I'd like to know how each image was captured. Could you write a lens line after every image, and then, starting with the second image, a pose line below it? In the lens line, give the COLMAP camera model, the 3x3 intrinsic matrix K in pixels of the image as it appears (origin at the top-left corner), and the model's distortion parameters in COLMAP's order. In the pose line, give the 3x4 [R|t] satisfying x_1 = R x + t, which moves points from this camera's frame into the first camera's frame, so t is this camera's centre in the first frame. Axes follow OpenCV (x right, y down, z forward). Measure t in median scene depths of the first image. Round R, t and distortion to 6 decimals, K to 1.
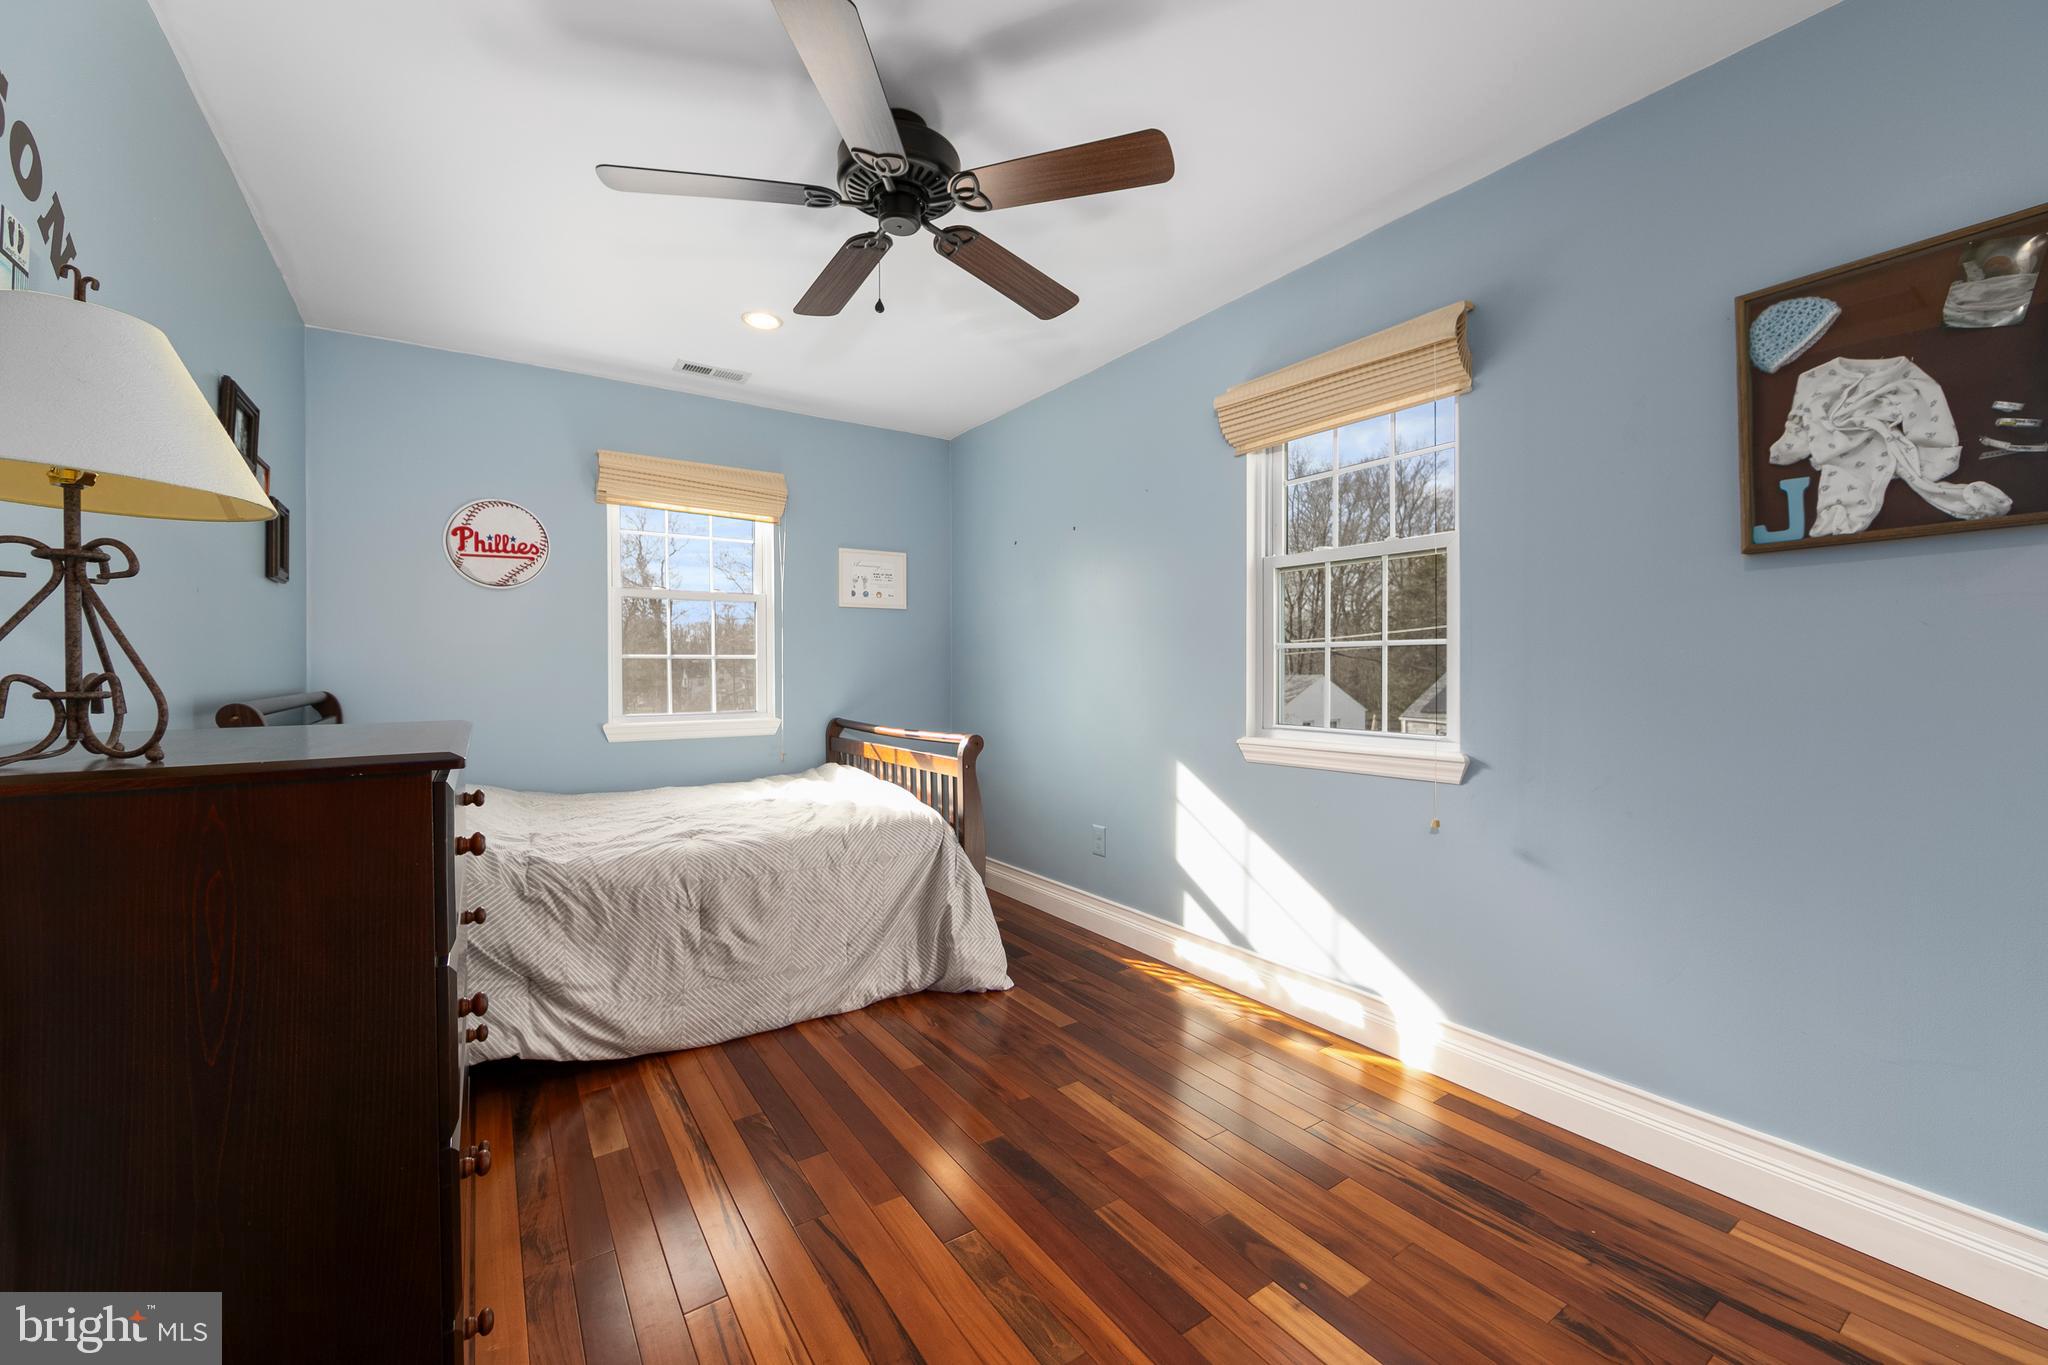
lens RADIAL K [[820.7, 0, 1032.2], [0, 820.7, 676.1], [0, 0, 1]] dist [-0.004050, 0.000272]
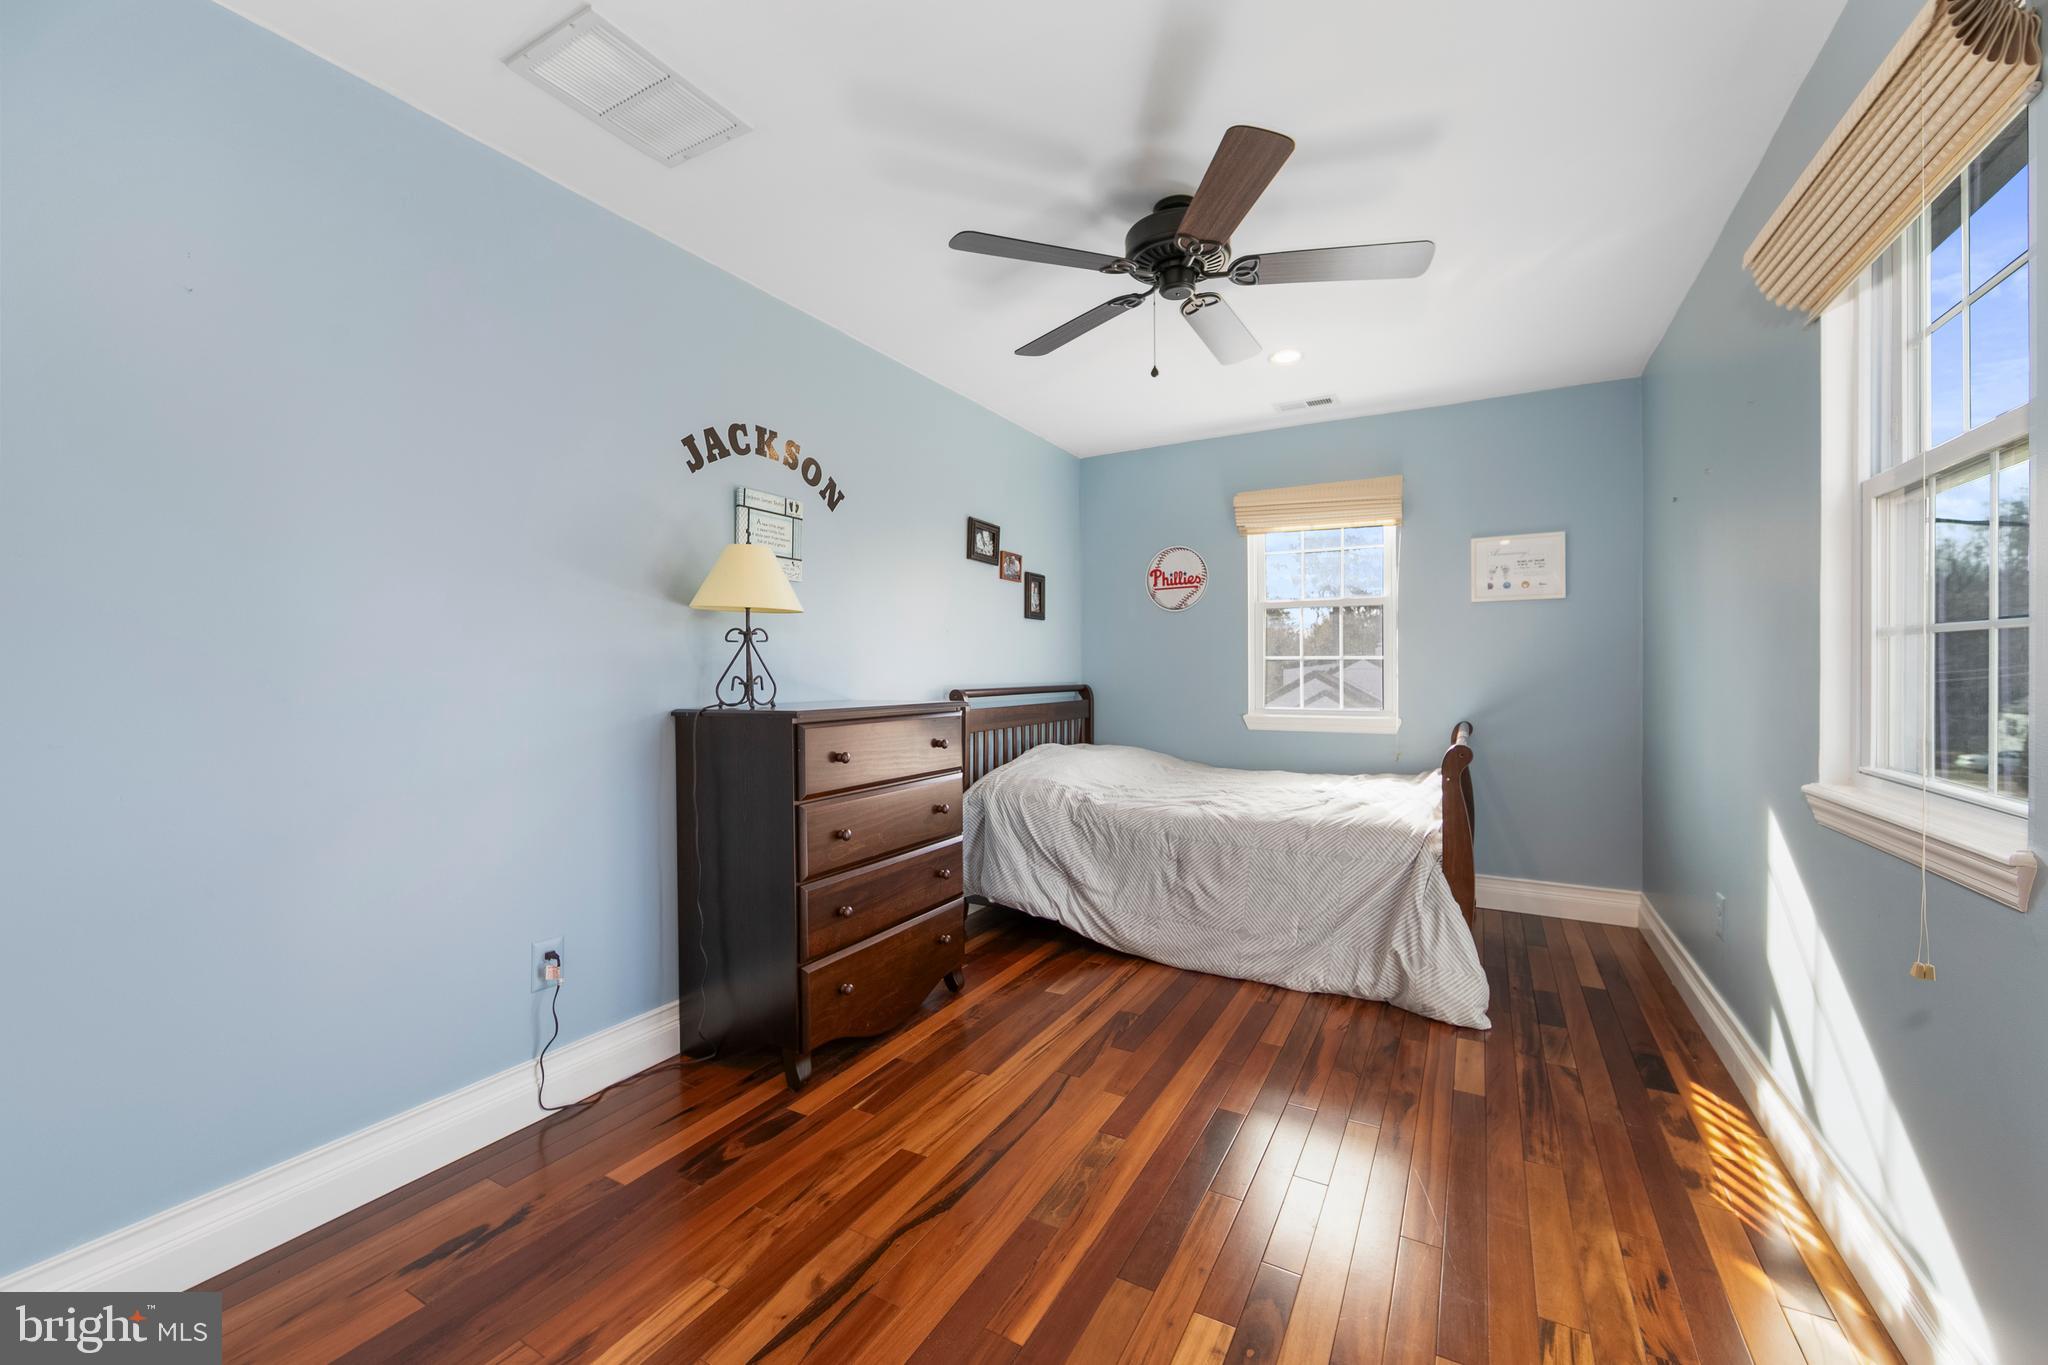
lens RADIAL K [[820.7, 0, 1020.9], [0, 820.7, 678.1], [0, 0, 1]] dist [-0.004050, 0.000272]
pose [[0.429811, 0.008724, -0.902877, 0.609635], [-0.003021, 0.999962, 0.008224, -0.006951], [0.902914, -0.000807, 0.429821, 0.222863]]
